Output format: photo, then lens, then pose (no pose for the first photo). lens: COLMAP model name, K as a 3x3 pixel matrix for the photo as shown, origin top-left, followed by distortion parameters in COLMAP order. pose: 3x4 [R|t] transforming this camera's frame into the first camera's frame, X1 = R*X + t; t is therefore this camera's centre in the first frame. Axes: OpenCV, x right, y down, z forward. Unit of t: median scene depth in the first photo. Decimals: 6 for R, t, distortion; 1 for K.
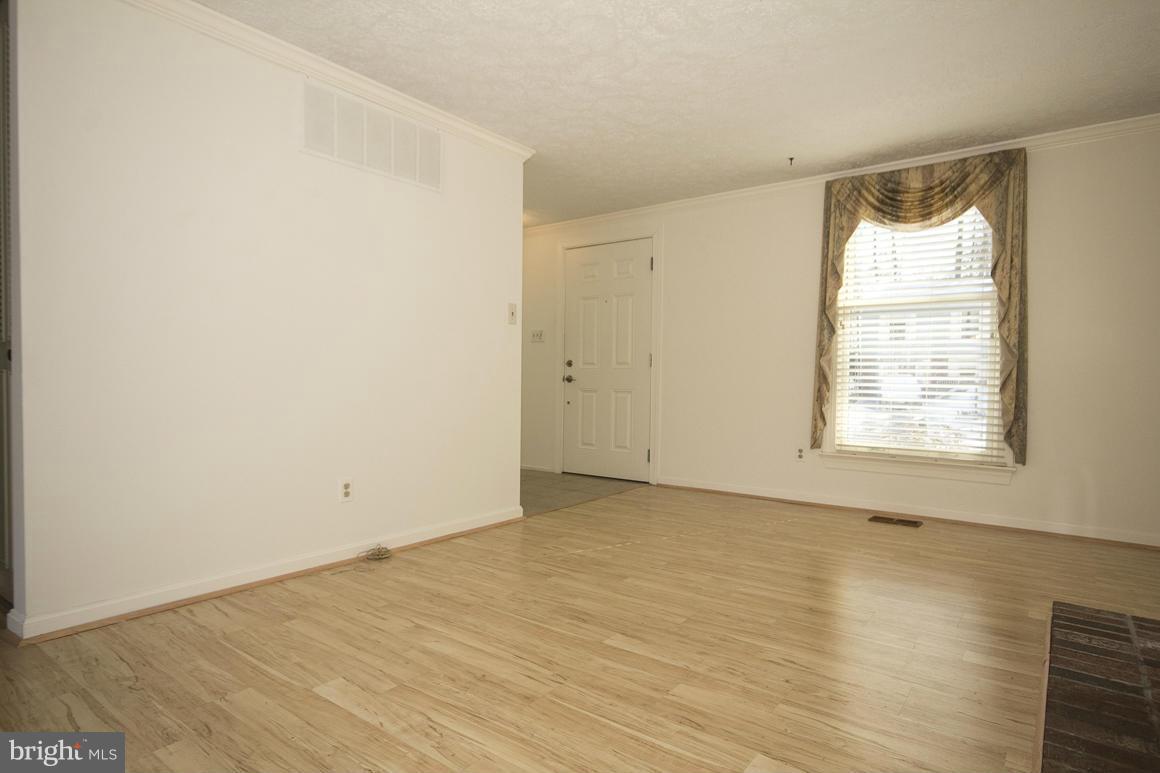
lens RADIAL K [[619.5, 0, 582.5], [0, 619.5, 400.5], [0, 0, 1]] dist [0.000525, 0.000945]
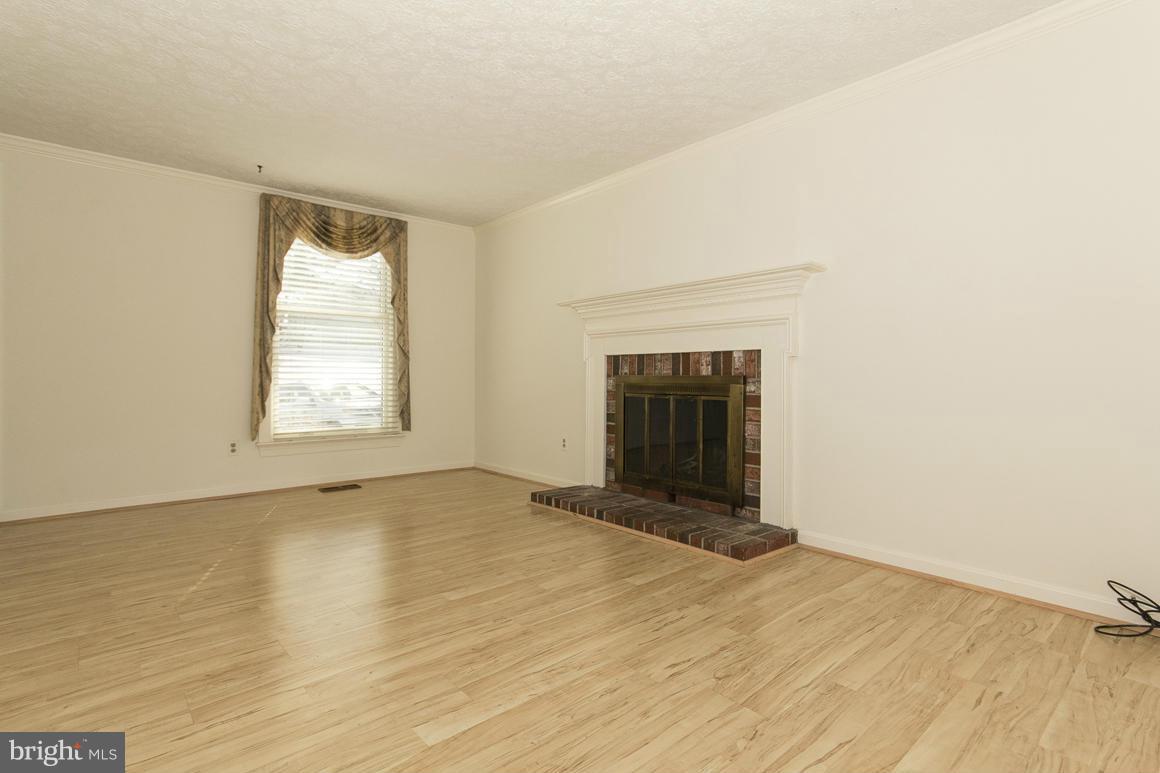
lens RADIAL K [[567.6, 0, 580.0], [0, 567.6, 386.5], [0, 0, 1]] dist [-0.000094, 0.001079]
pose [[0.211186, -0.025514, 0.977113, -0.528714], [0.034836, 0.999221, 0.018562, -0.015094], [-0.976825, 0.030119, 0.211910, 0.287146]]
